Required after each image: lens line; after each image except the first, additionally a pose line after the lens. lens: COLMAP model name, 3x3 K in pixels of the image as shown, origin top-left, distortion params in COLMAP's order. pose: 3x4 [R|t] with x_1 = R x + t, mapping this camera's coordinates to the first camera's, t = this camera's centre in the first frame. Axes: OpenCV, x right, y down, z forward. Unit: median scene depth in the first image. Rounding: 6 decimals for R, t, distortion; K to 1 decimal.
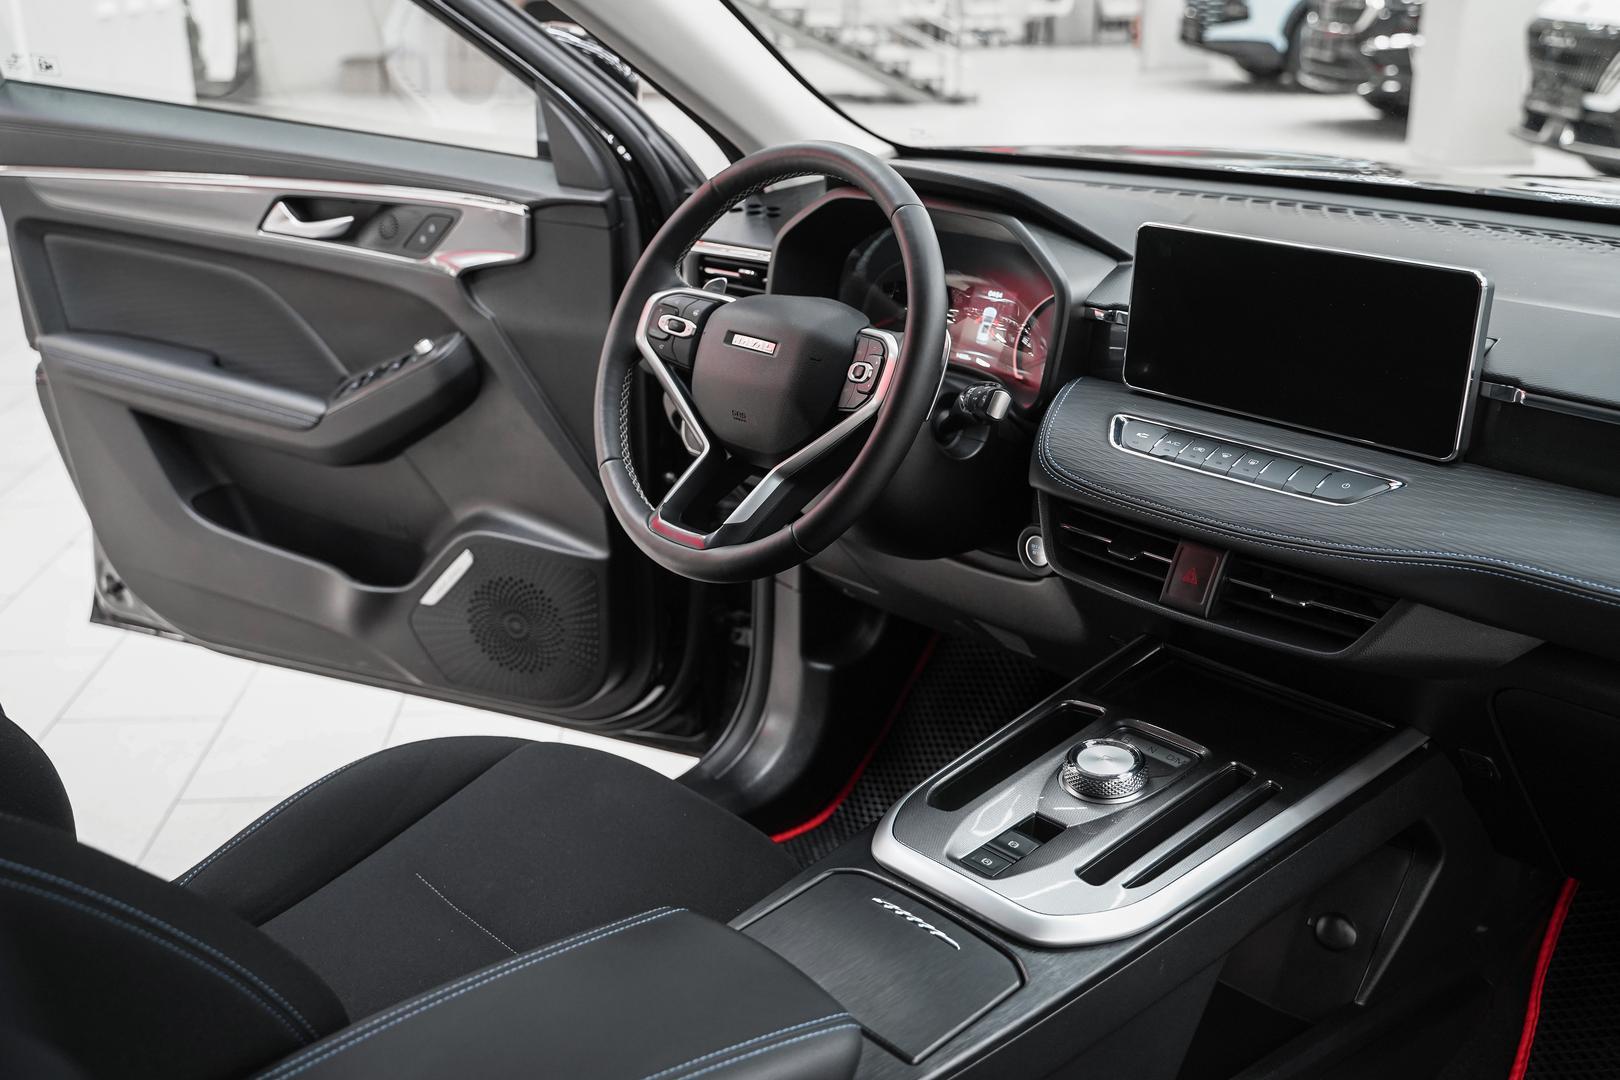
lens RADIAL K [[1660.7, 0, 800.9], [0, 1660.7, 508.6], [0, 0, 1]] dist [0.000775, 0.000000]
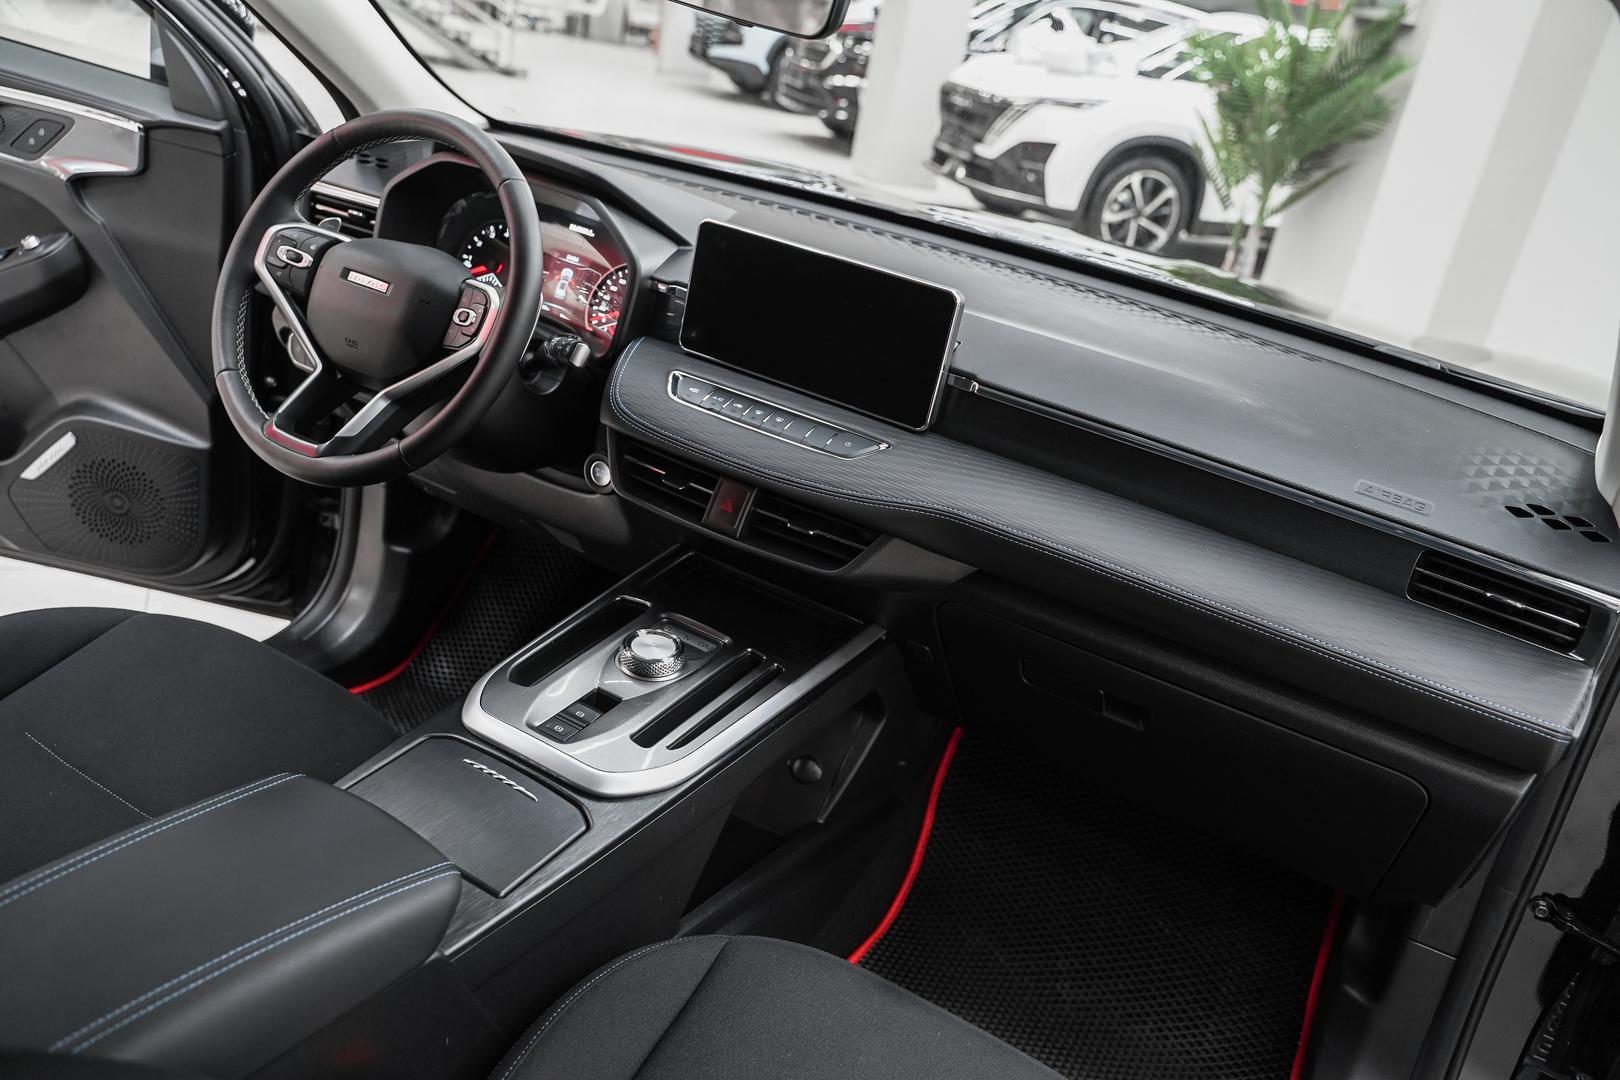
lens RADIAL K [[1286.9, 0, 810.3], [0, 1286.9, 542.4], [0, 0, 1]] dist [-0.013515, 0.006542]
pose [[0.940189, 0.039038, 0.338410, -0.032580], [-0.073068, 0.993401, 0.088404, -0.019215], [-0.332726, -0.107843, 0.936837, 0.037521]]
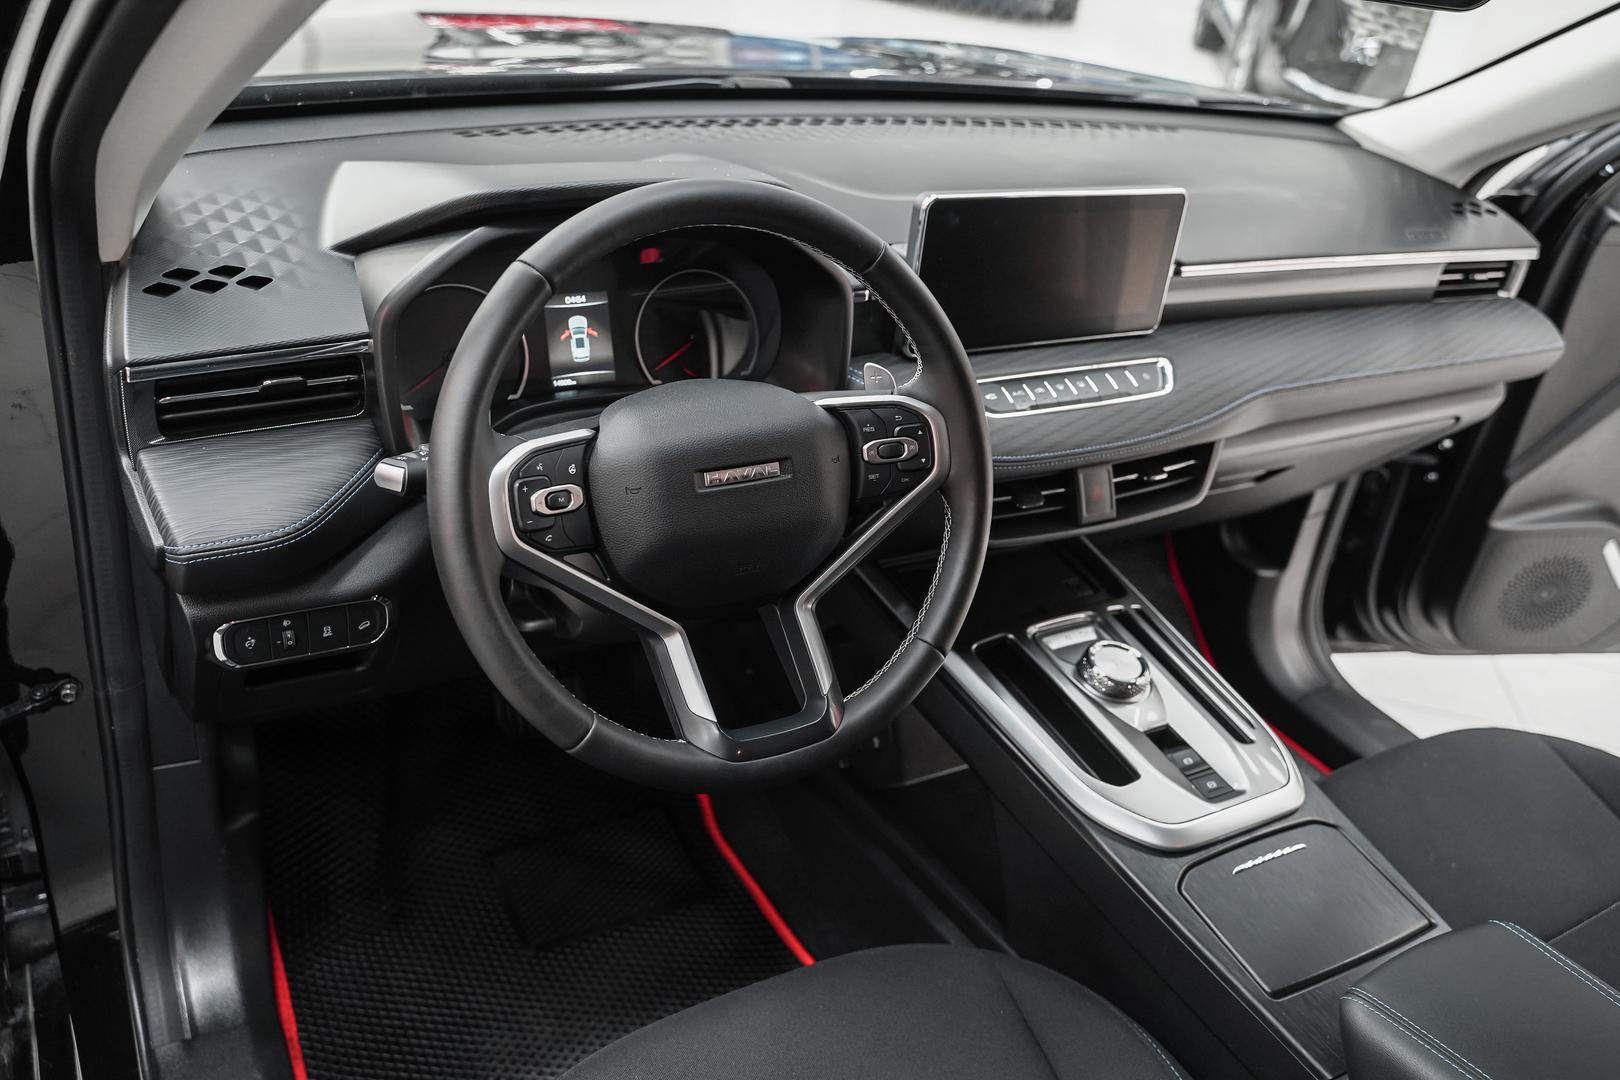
lens RADIAL K [[1286.9, 0, 809.8], [0, 1286.9, 545.4], [0, 0, 1]] dist [-0.013515, 0.006542]
pose [[0.231638, -0.470923, 0.851220, -0.500403], [0.196086, 0.879661, 0.433297, -0.298299], [-0.952835, 0.066544, 0.296105, 0.755357]]
